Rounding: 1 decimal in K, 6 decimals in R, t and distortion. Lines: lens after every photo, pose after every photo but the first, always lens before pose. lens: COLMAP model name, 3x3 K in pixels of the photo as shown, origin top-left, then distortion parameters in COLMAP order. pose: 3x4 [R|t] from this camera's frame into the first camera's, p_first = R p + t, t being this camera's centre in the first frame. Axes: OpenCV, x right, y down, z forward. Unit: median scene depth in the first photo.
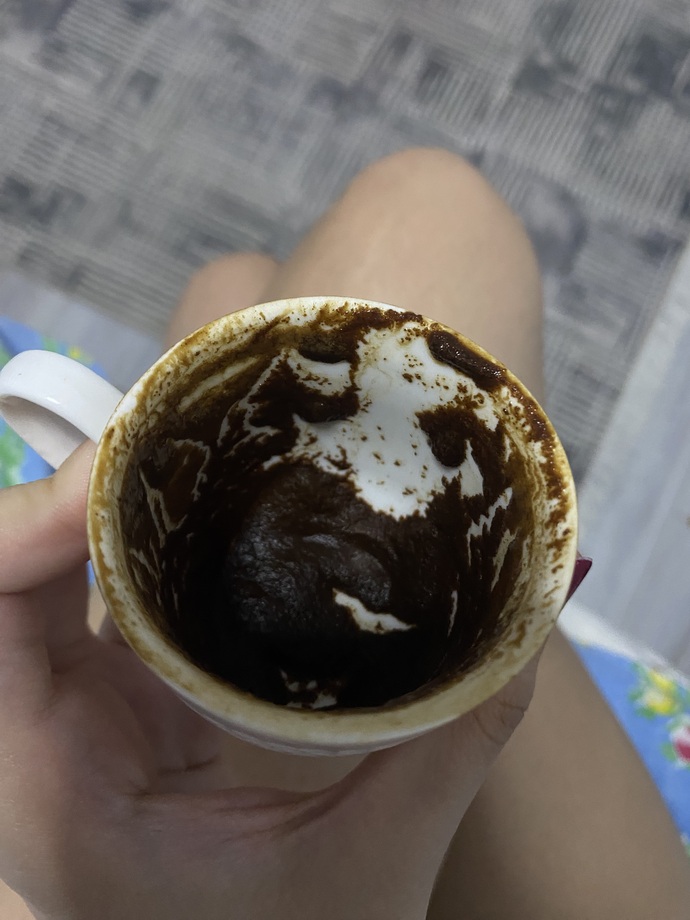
lens RADIAL K [[720.4, 0, 350.2], [0, 720.4, 458.8], [0, 0, 1]] dist [0.104297, -0.001739]
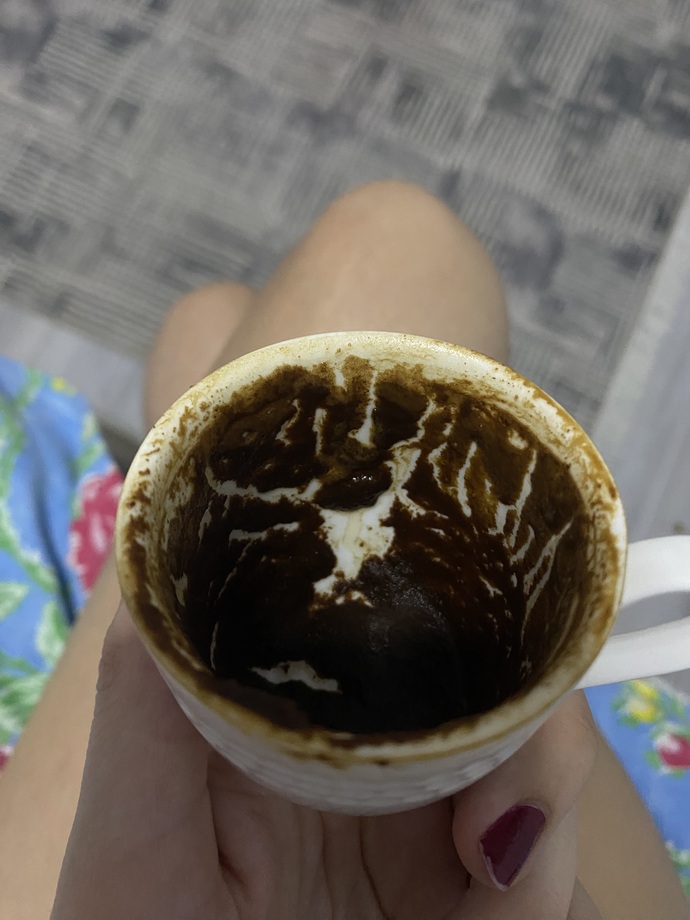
lens RADIAL K [[720.4, 0, 350.2], [0, 720.4, 458.8], [0, 0, 1]] dist [0.104297, -0.001739]
pose [[-0.963740, 0.096189, -0.248902, 0.220637], [-0.266753, -0.371354, 0.889348, -0.695712], [-0.006885, 0.923496, 0.383547, 0.506319]]
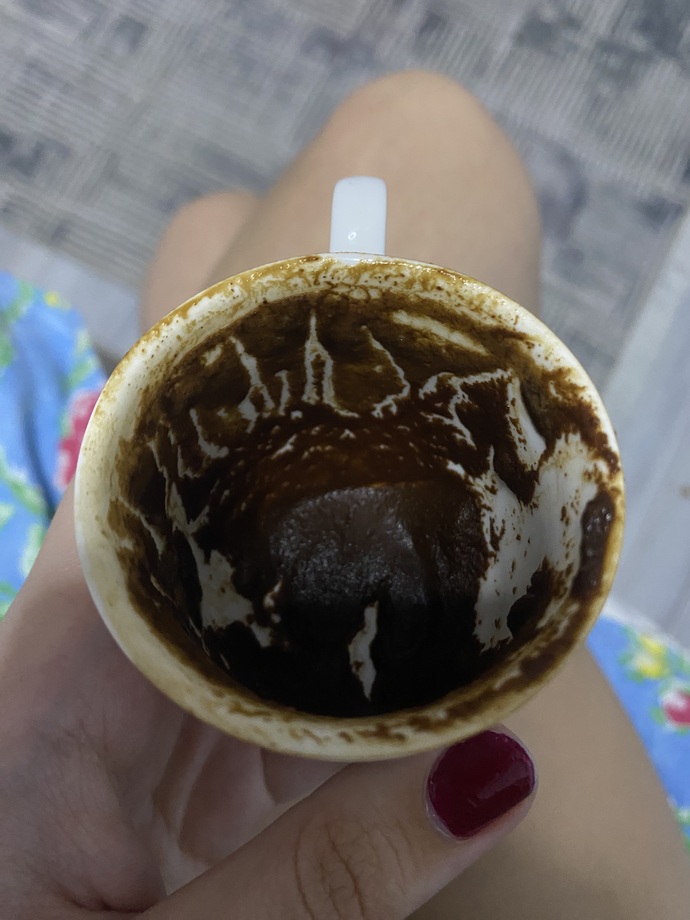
lens RADIAL K [[720.4, 0, 350.2], [0, 720.4, 458.8], [0, 0, 1]] dist [0.104297, -0.001739]
pose [[0.338818, 0.794080, -0.504618, 0.377039], [-0.806265, 0.521485, 0.279268, -0.189255], [0.484912, 0.312235, 0.816927, 0.237617]]
